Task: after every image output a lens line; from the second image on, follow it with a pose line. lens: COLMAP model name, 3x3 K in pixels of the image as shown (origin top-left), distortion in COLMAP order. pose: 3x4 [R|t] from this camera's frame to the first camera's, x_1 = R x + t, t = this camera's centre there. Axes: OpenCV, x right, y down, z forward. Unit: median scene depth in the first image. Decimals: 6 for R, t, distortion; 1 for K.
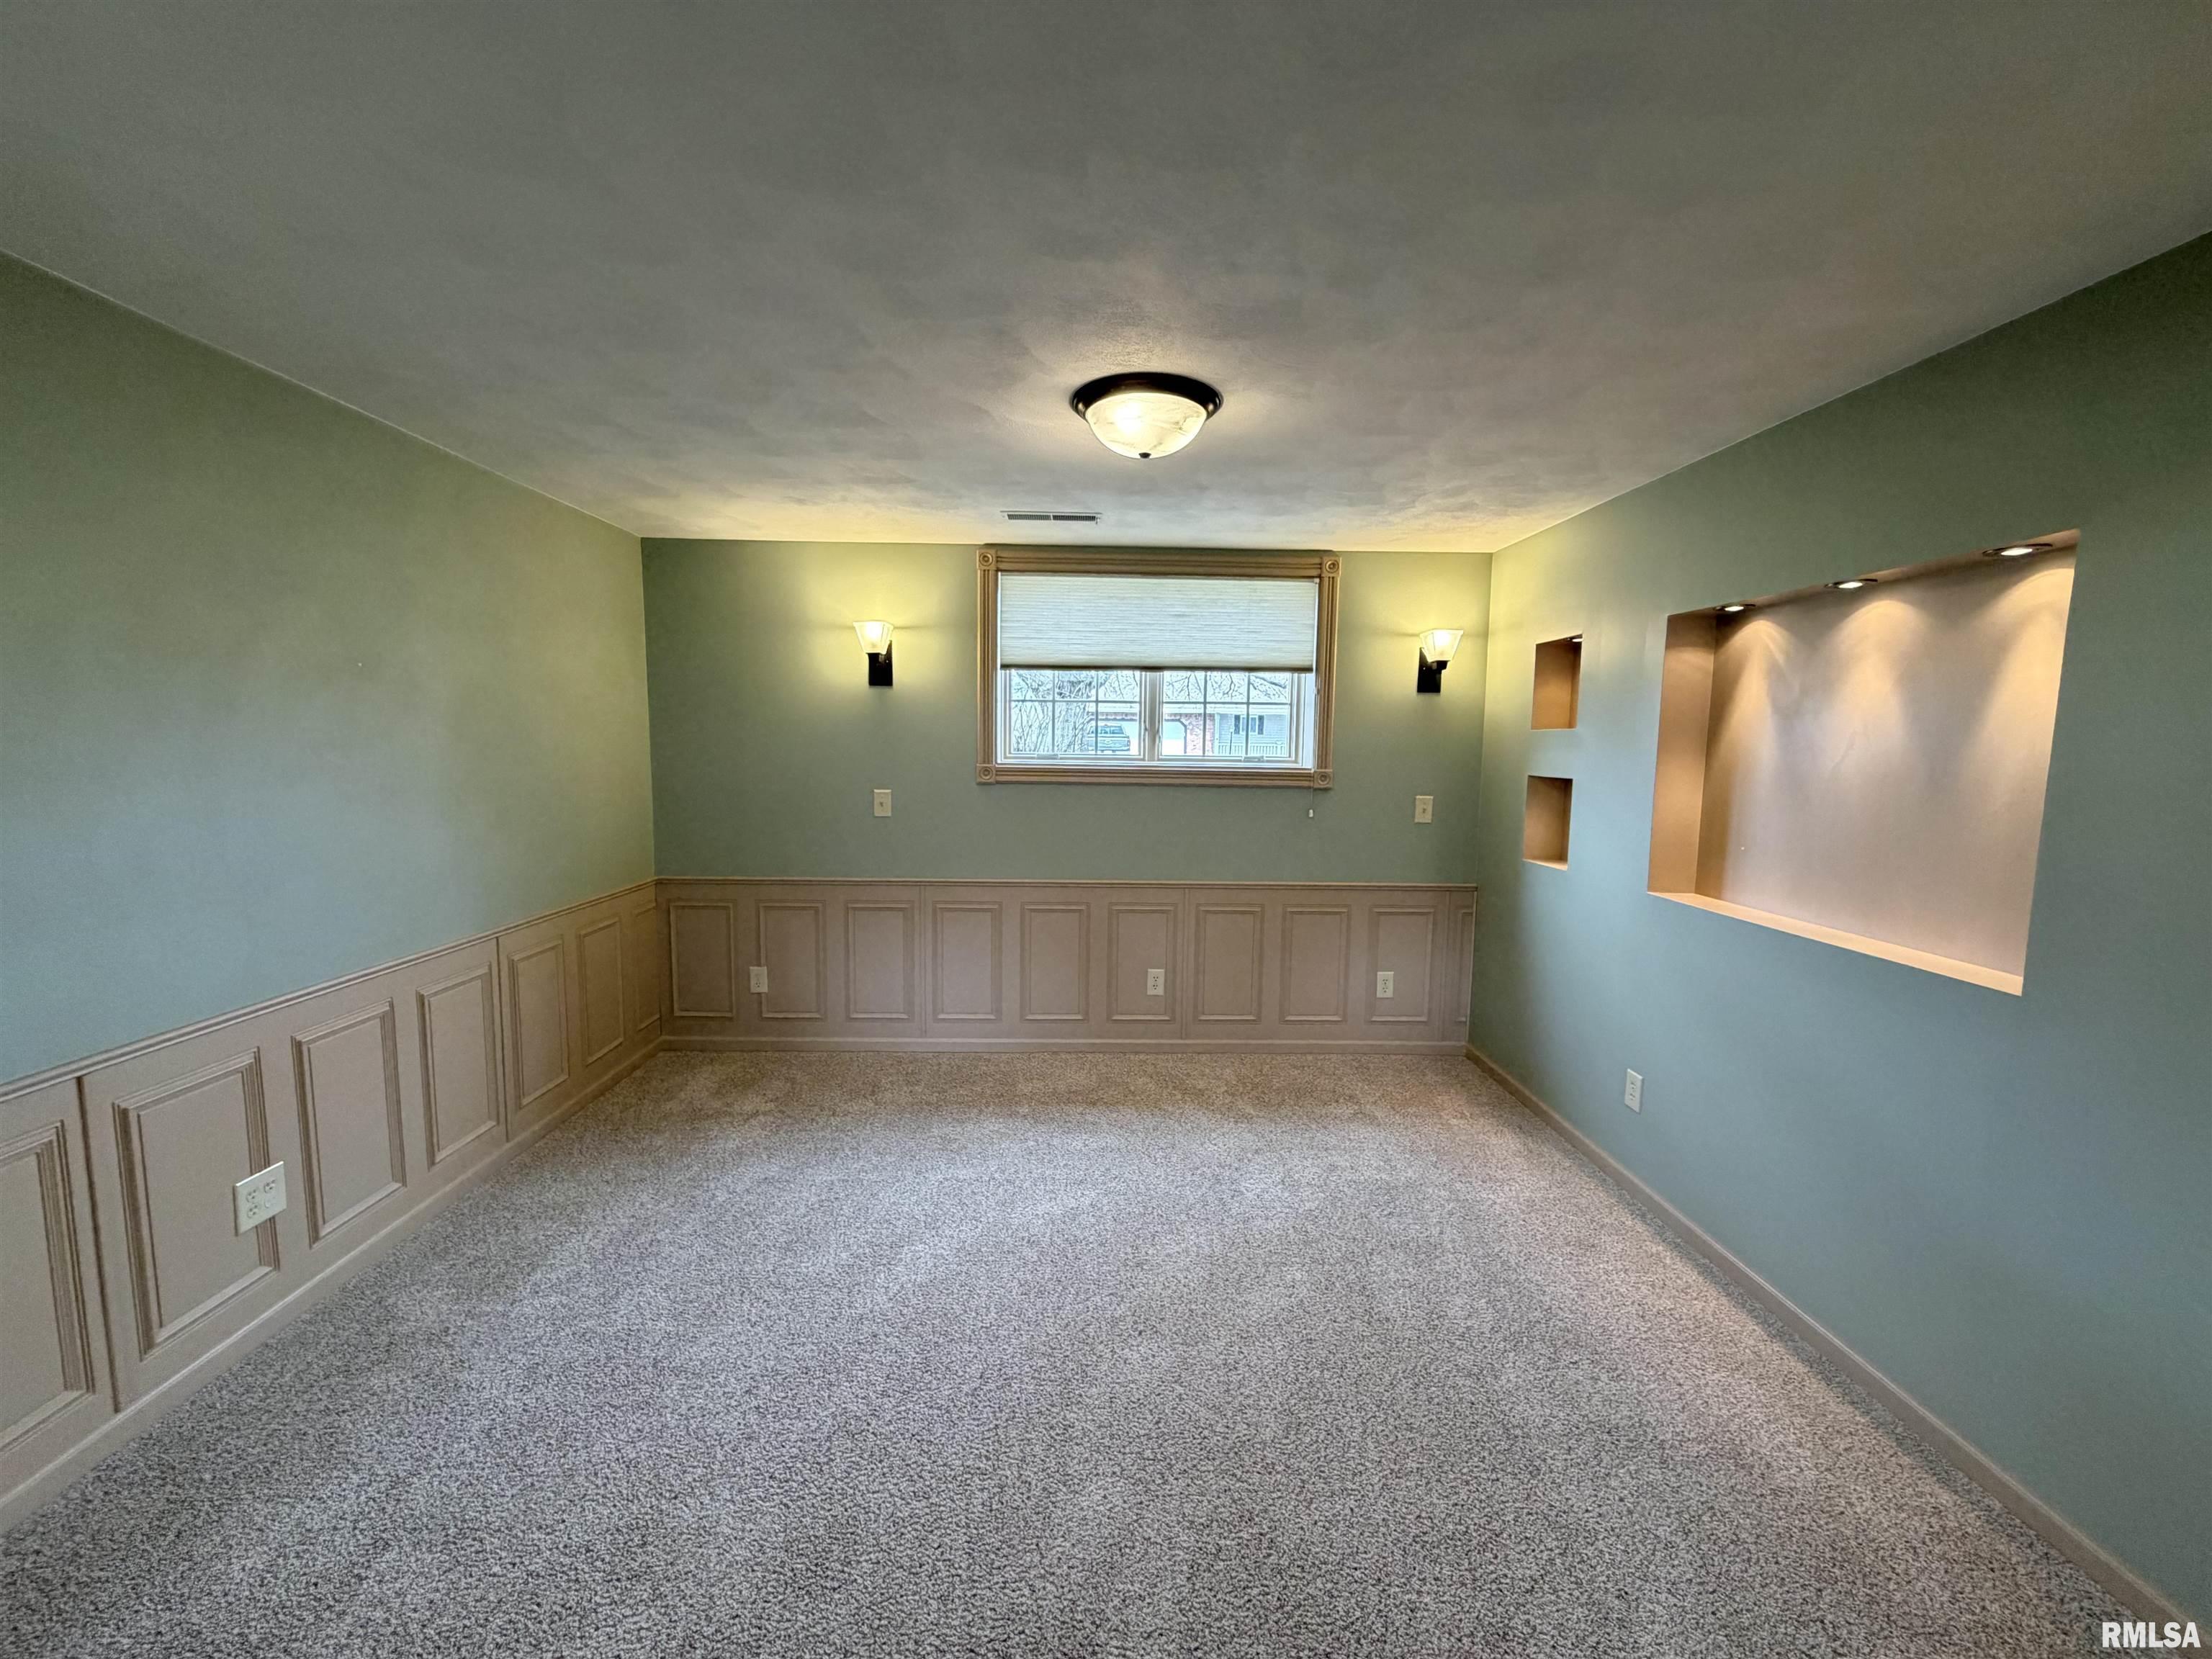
lens RADIAL K [[879.1, 0, 1099.5], [0, 879.1, 830.6], [0, 0, 1]] dist [-0.000989, 0.000132]
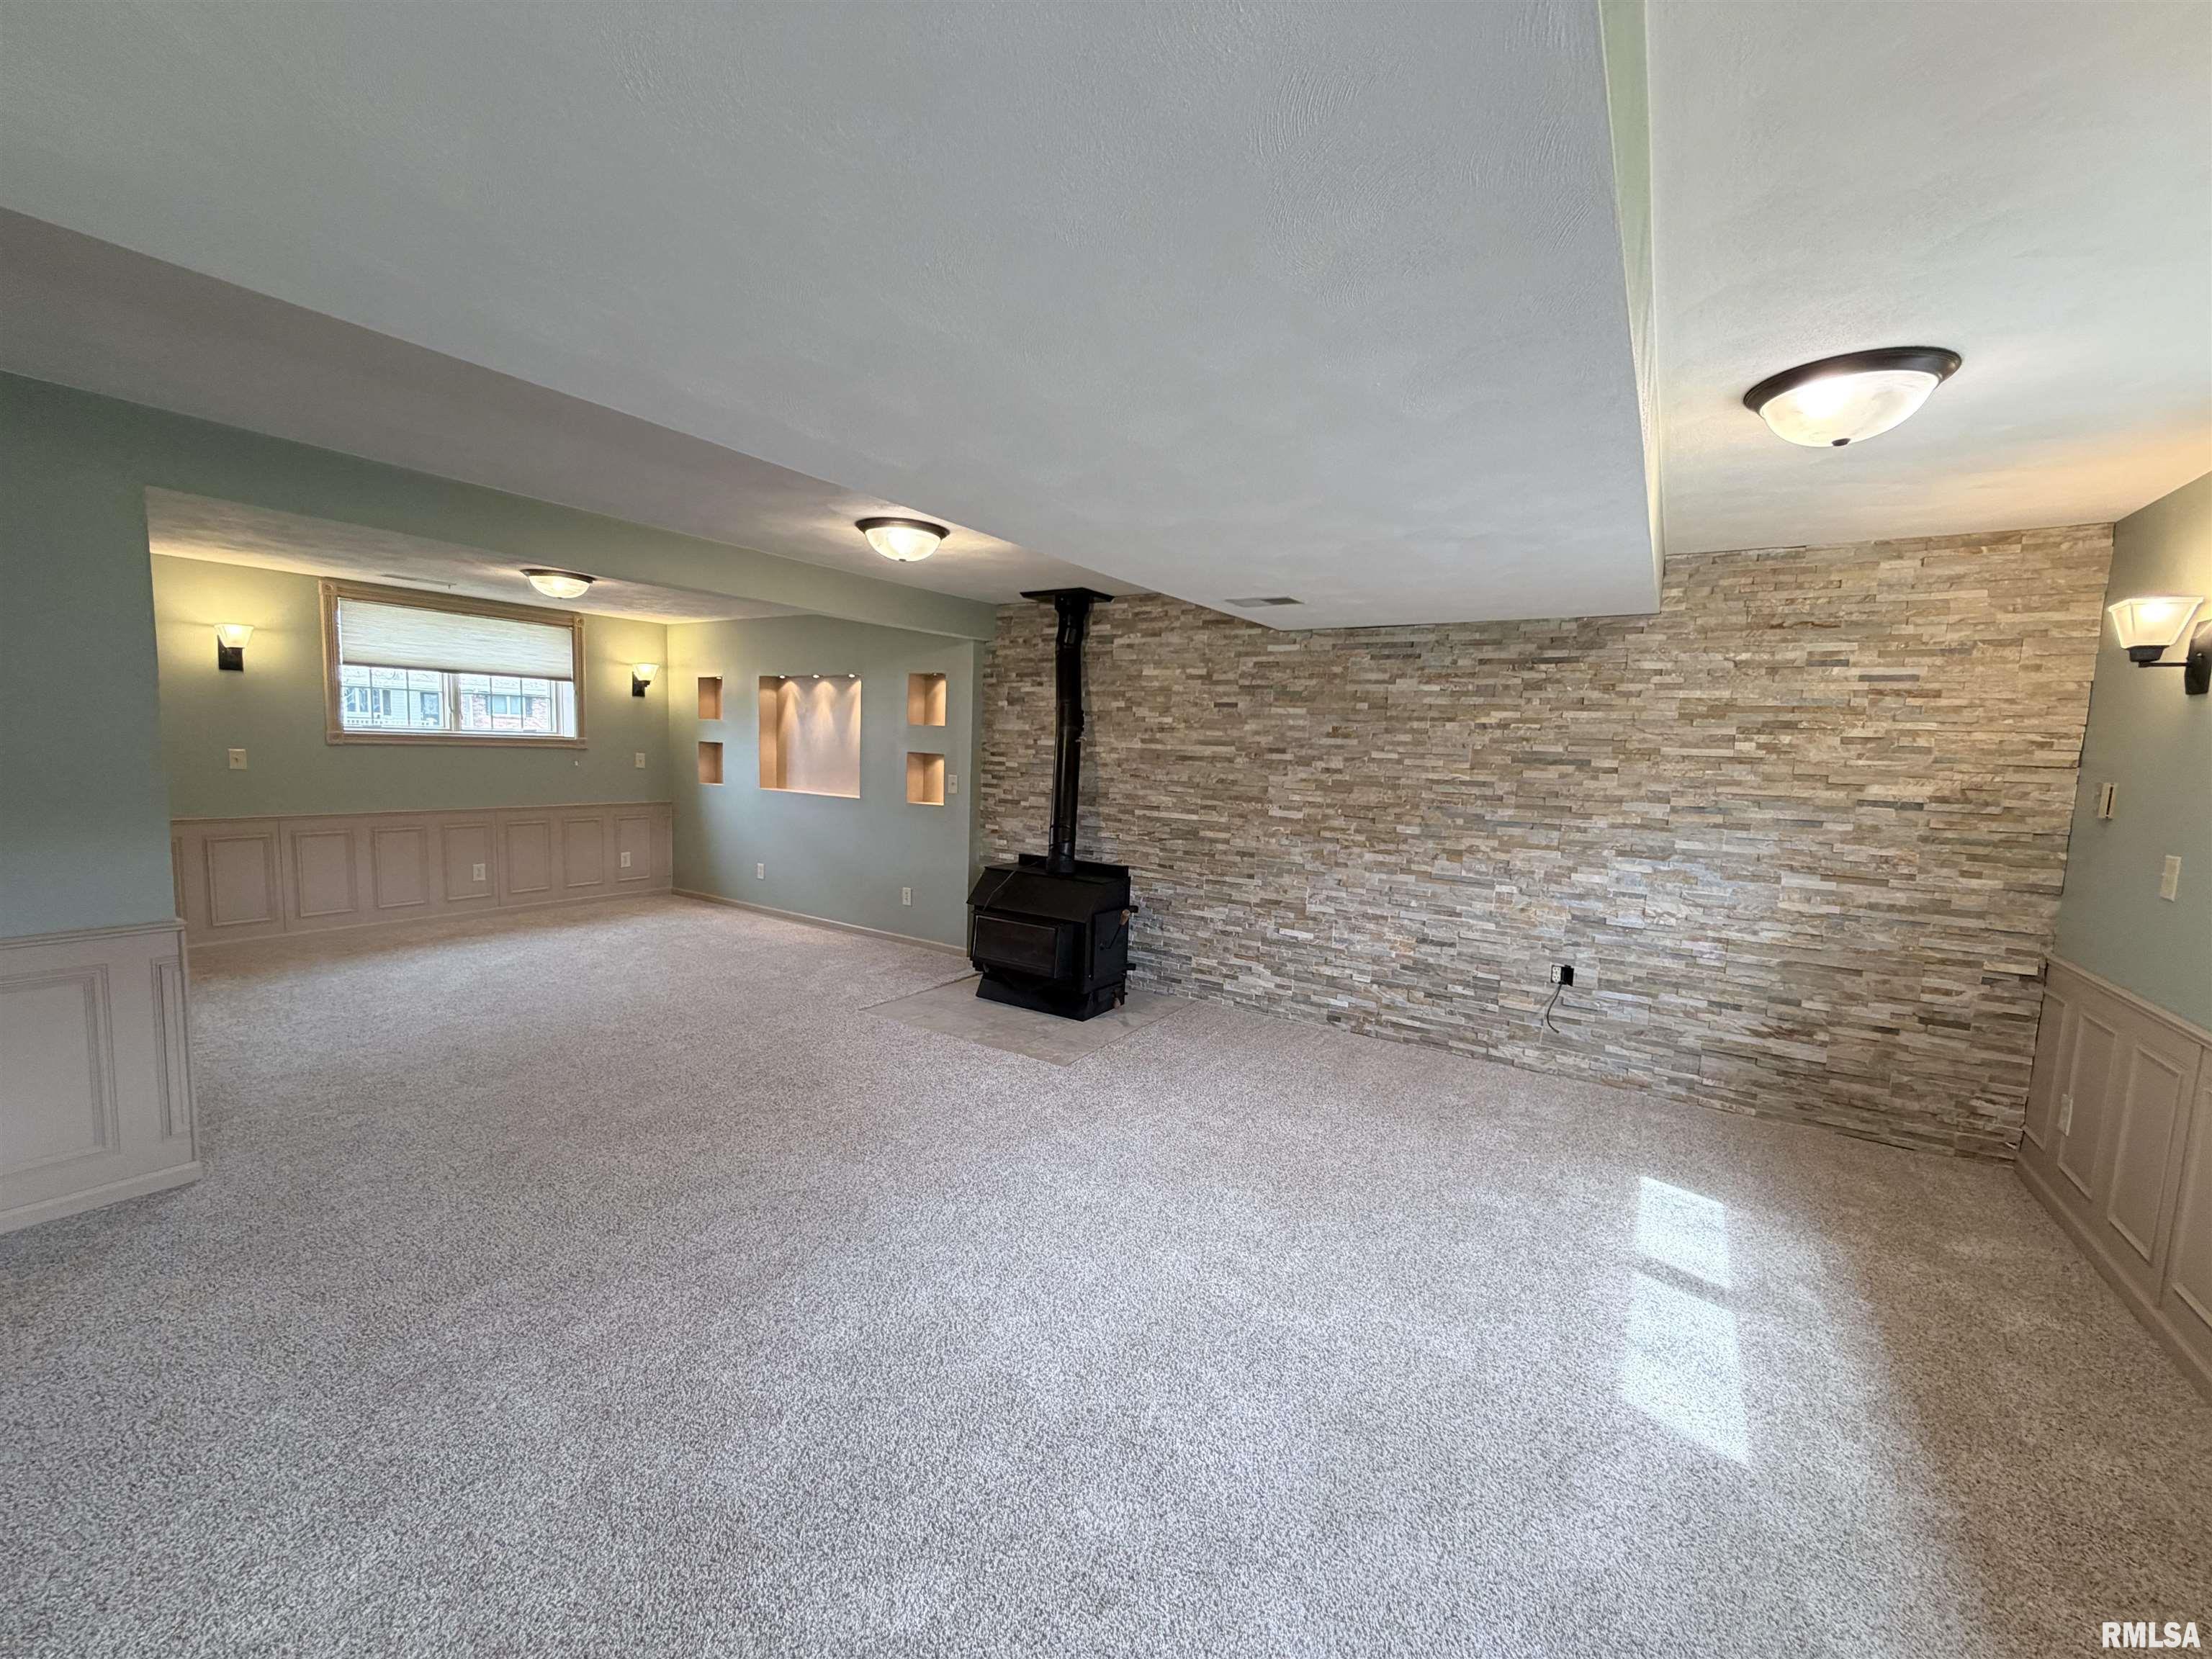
lens RADIAL K [[879.1, 0, 1099.5], [0, 879.1, 830.6], [0, 0, 1]] dist [-0.000989, 0.000132]
pose [[0.562431, -0.074127, 0.823515, -0.656090], [0.056100, 0.997099, 0.051437, 0.086772], [-0.824939, 0.017269, 0.564958, -0.876926]]
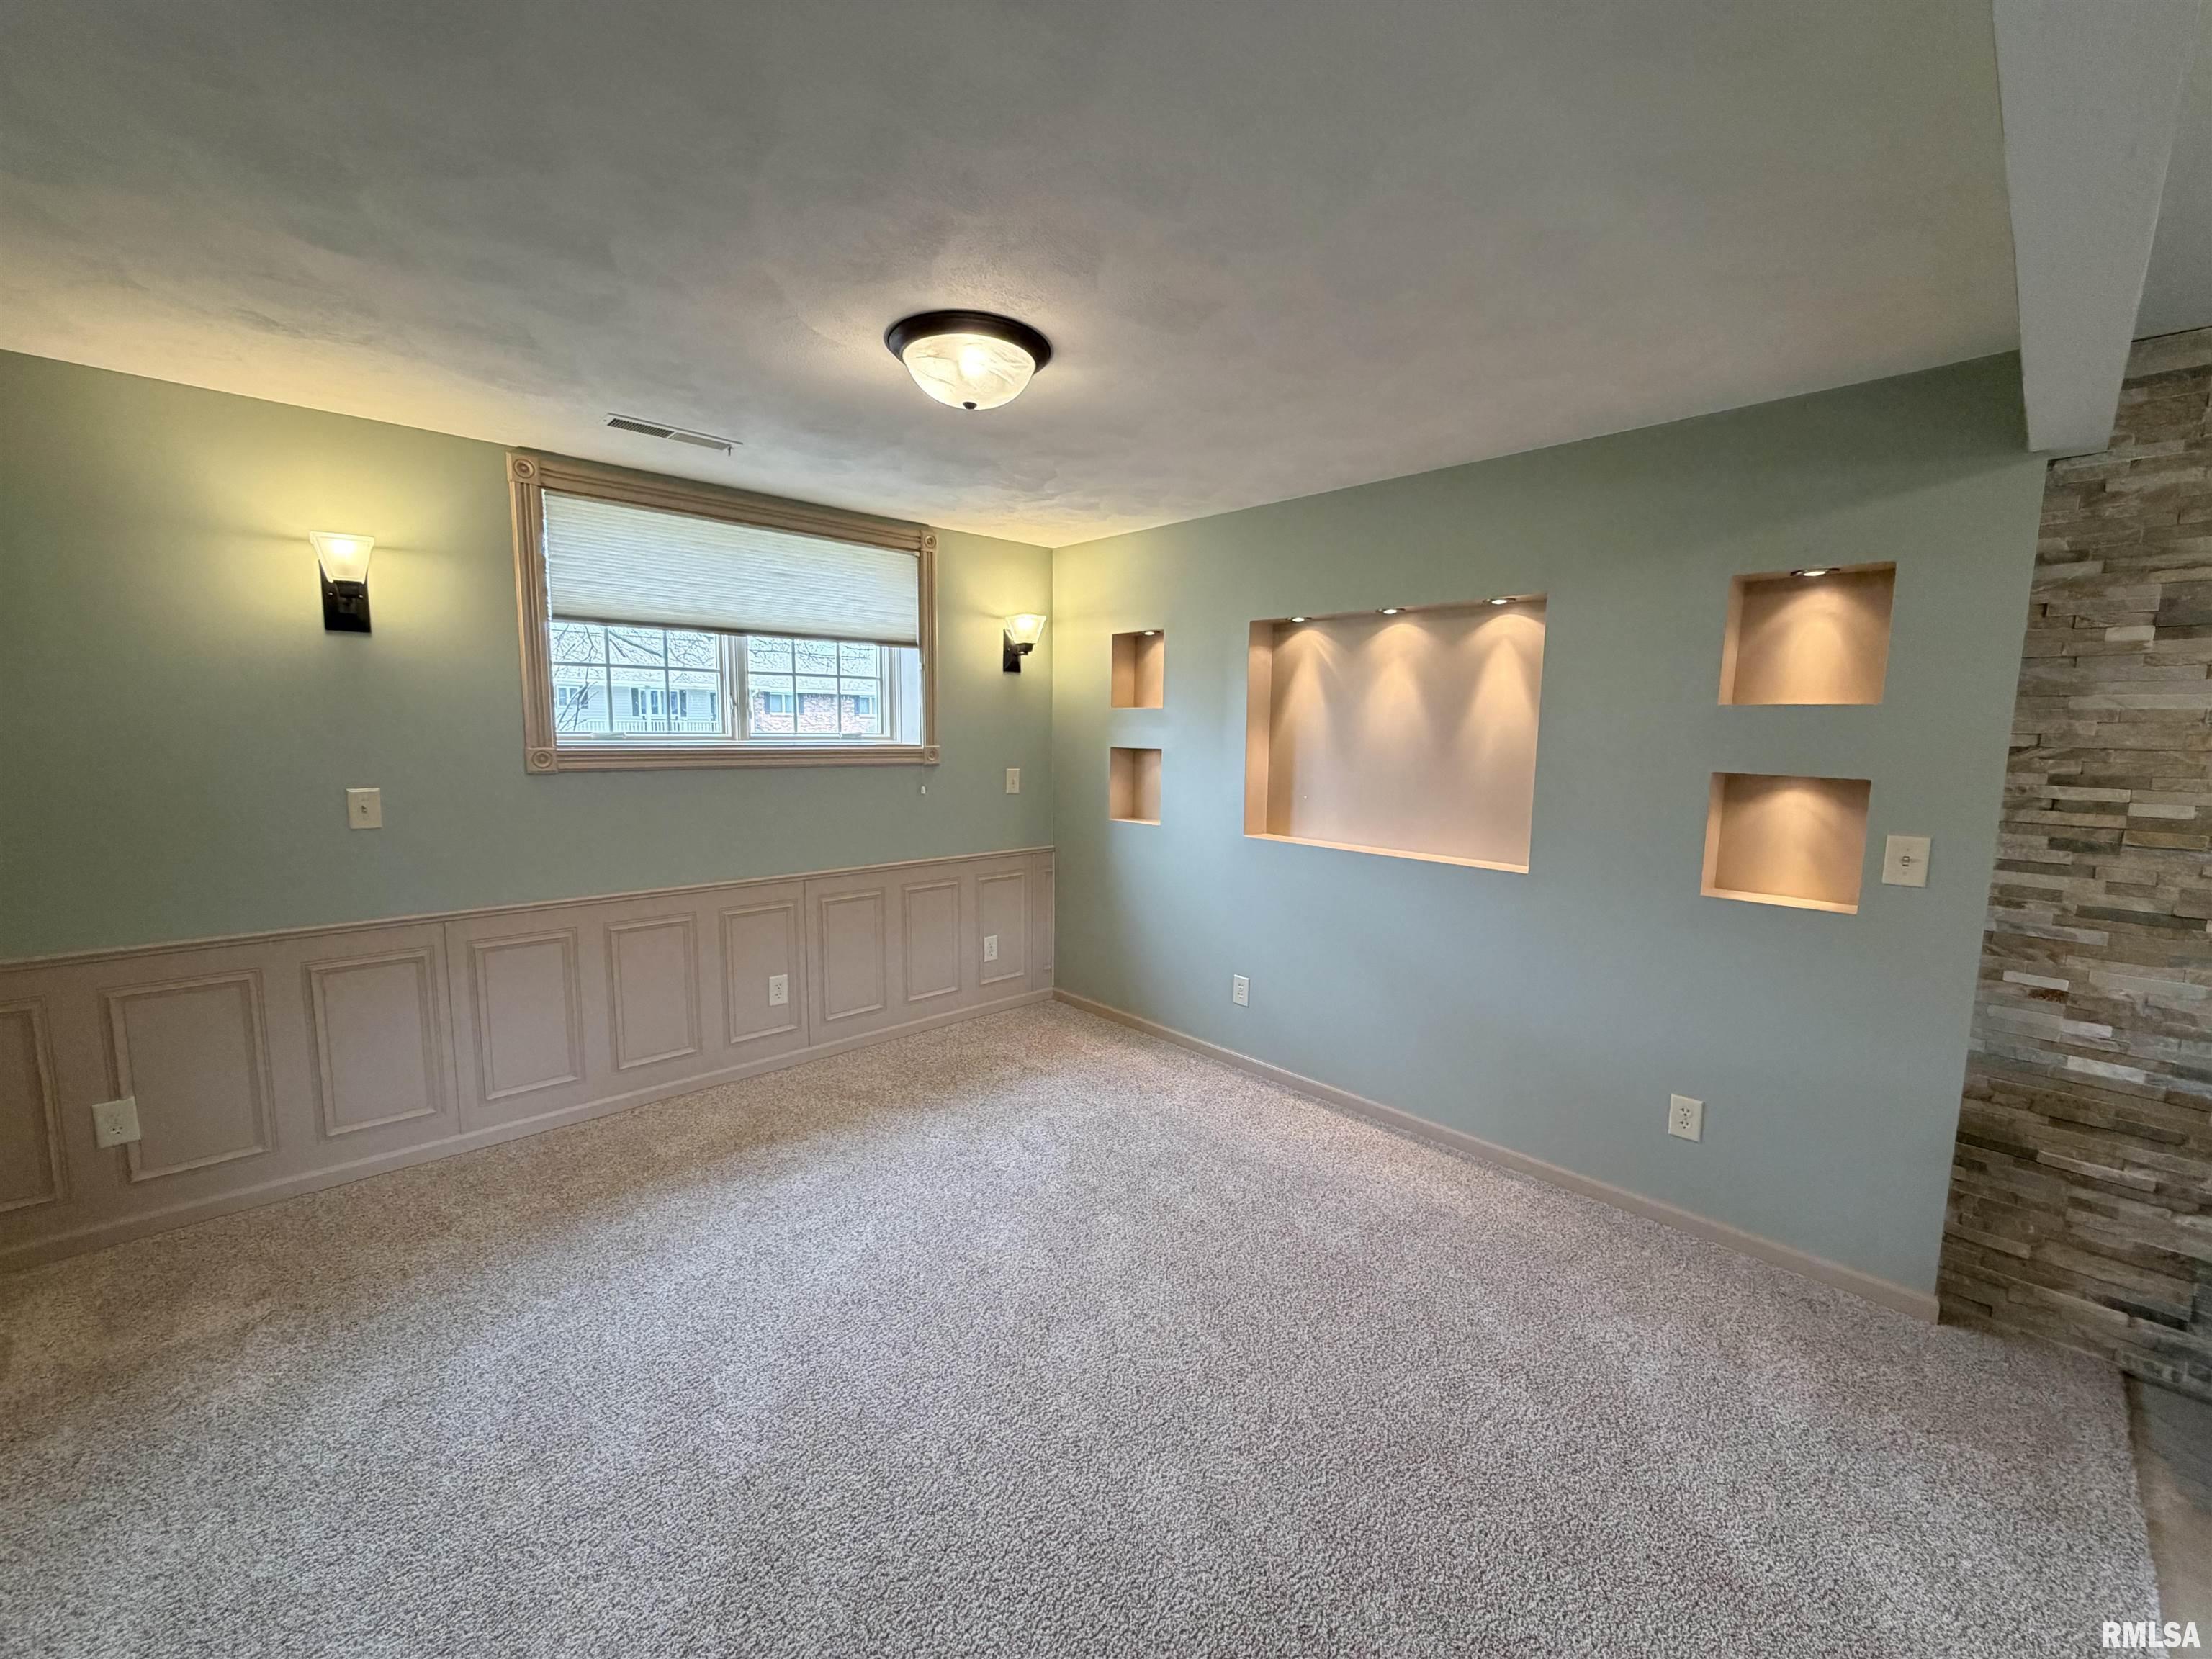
lens RADIAL K [[879.1, 0, 1099.5], [0, 879.1, 830.6], [0, 0, 1]] dist [-0.000989, 0.000132]
pose [[0.745365, -0.082819, 0.661493, -0.292459], [0.064598, 0.996557, 0.051980, -0.013870], [-0.663520, 0.003987, 0.748148, 0.134131]]
